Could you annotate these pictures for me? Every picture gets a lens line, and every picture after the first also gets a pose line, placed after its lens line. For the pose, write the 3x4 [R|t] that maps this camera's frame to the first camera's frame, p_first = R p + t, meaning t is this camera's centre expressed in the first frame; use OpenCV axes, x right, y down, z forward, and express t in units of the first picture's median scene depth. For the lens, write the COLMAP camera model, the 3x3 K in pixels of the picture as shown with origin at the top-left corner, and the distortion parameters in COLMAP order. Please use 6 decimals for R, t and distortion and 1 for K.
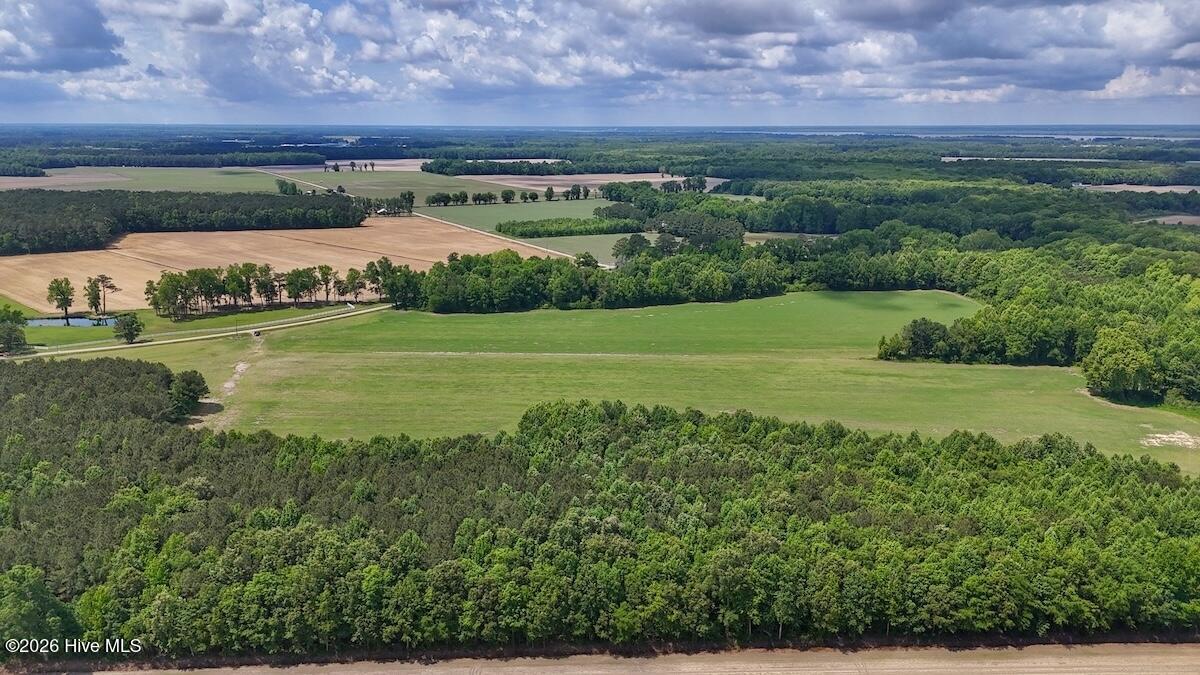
lens RADIAL K [[888.1, 0, 603.4], [0, 888.1, 332.5], [0, 0, 1]] dist [0.072746, -0.068066]
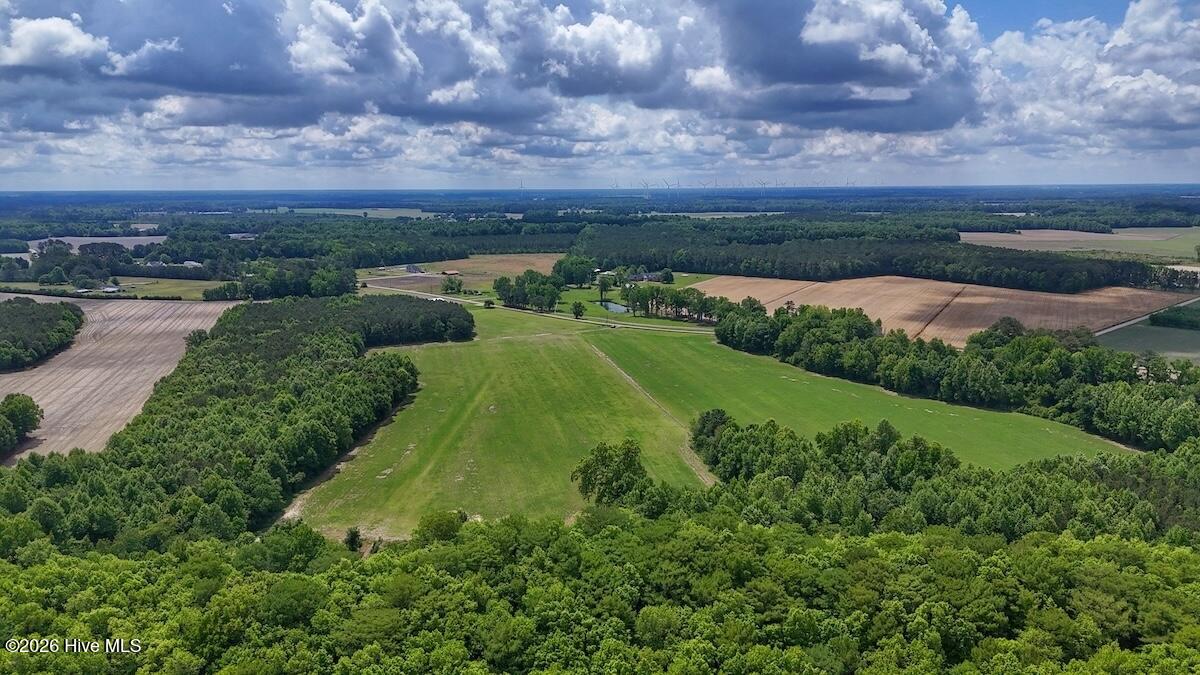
lens RADIAL K [[885.8, 0, 602.4], [0, 885.8, 337.0], [0, 0, 1]] dist [0.081455, -0.079317]
pose [[0.232633, 0.160142, -0.959290, 0.423136], [-0.215413, 0.970336, 0.109747, -0.057275], [0.948409, 0.181113, 0.260229, 0.233764]]
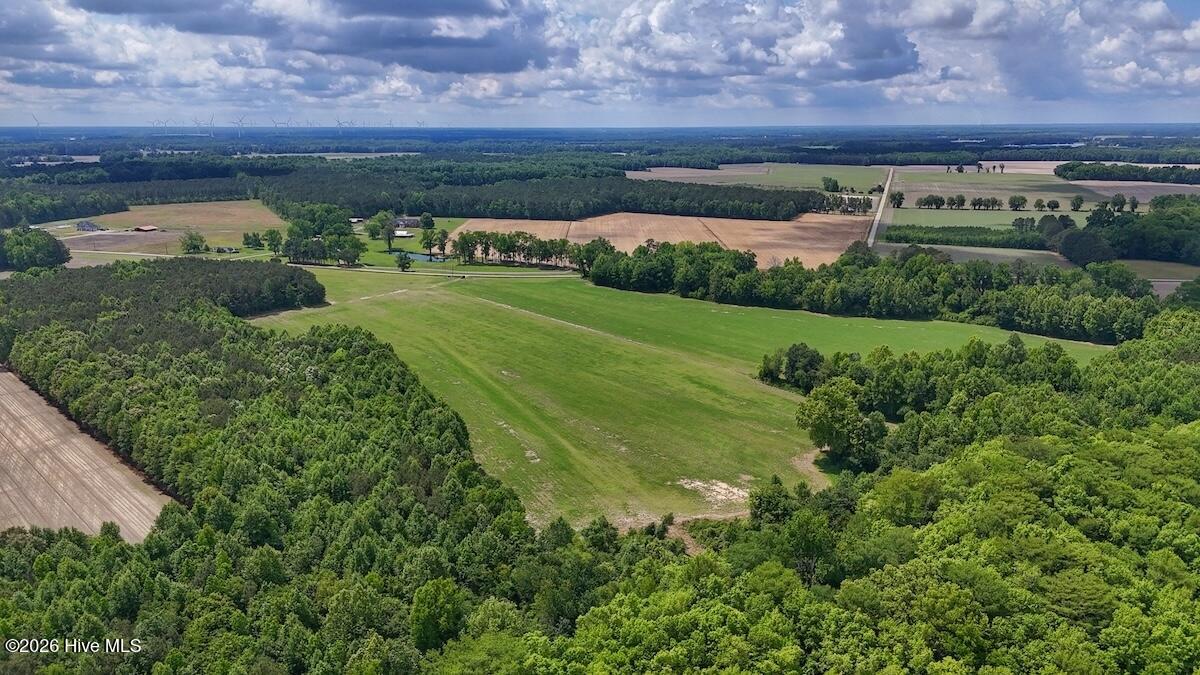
lens RADIAL K [[888.1, 0, 603.4], [0, 888.1, 332.5], [0, 0, 1]] dist [0.072746, -0.068066]
pose [[0.657644, 0.168020, -0.734353, 0.322154], [-0.167849, 0.982987, 0.074593, -0.021939], [0.734392, 0.074205, 0.674657, 0.085848]]
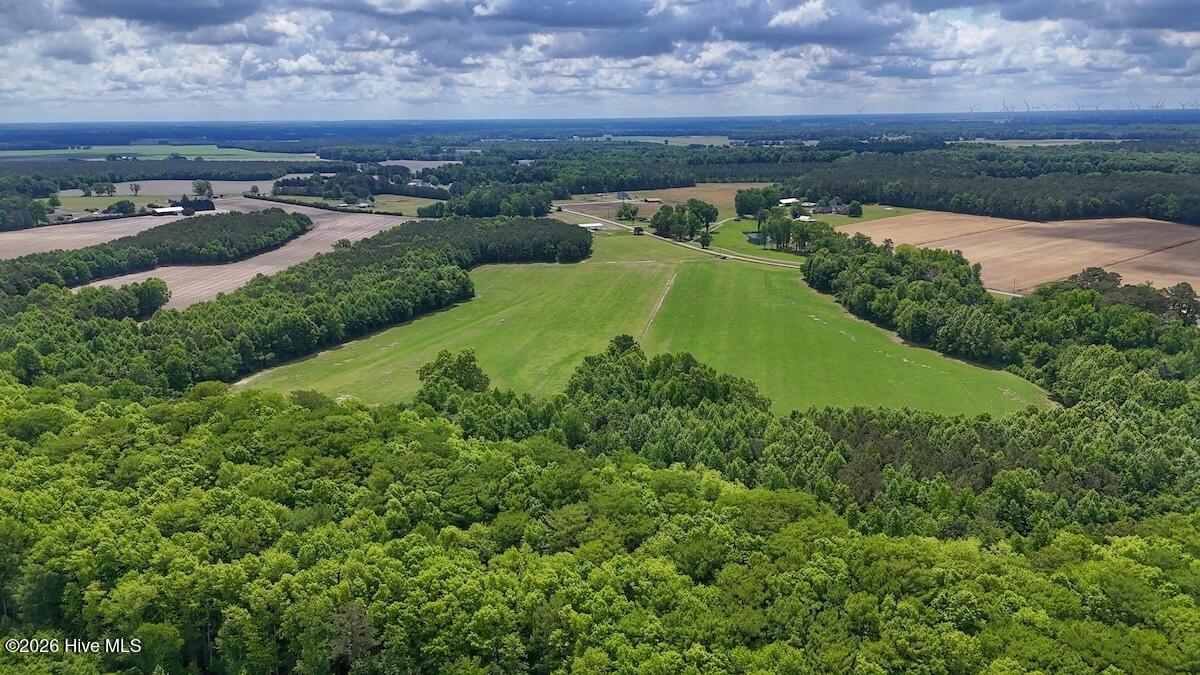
lens RADIAL K [[888.1, 0, 603.4], [0, 888.1, 332.5], [0, 0, 1]] dist [0.072746, -0.068066]
pose [[-0.150147, 0.234308, -0.960498, 0.454524], [-0.215686, 0.940348, 0.263109, -0.093634], [0.964850, 0.246671, -0.090654, 0.384641]]
